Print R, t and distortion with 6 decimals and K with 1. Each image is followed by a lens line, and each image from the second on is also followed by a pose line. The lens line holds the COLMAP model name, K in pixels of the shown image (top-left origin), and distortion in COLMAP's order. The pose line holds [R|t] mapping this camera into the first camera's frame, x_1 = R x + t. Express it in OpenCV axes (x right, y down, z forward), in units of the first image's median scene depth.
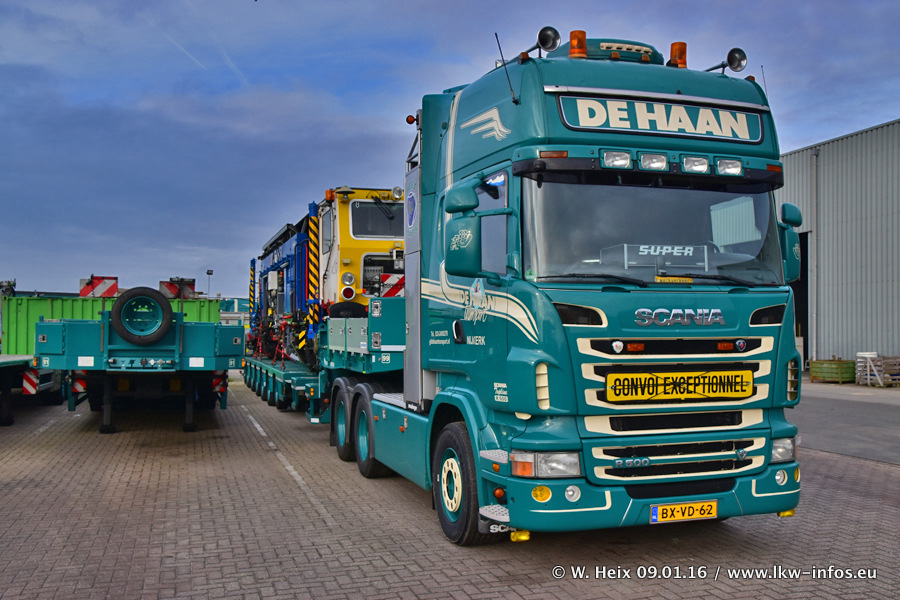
lens RADIAL K [[863.9, 0, 444.1], [0, 863.9, 312.0], [0, 0, 1]] dist [-0.024711, 0.000000]
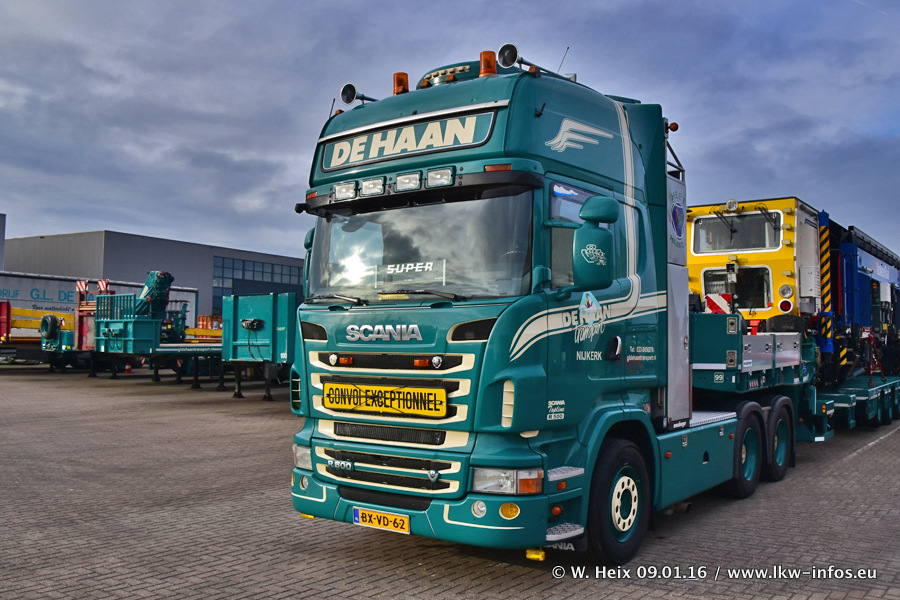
lens RADIAL K [[826.2, 0, 465.1], [0, 826.2, 322.8], [0, 0, 1]] dist [-0.093402, 0.000000]
pose [[0.590399, -0.013051, -0.807006, 1.122537], [0.005348, 0.999911, -0.012259, 0.006327], [0.807094, 0.002922, 0.590416, 0.488954]]
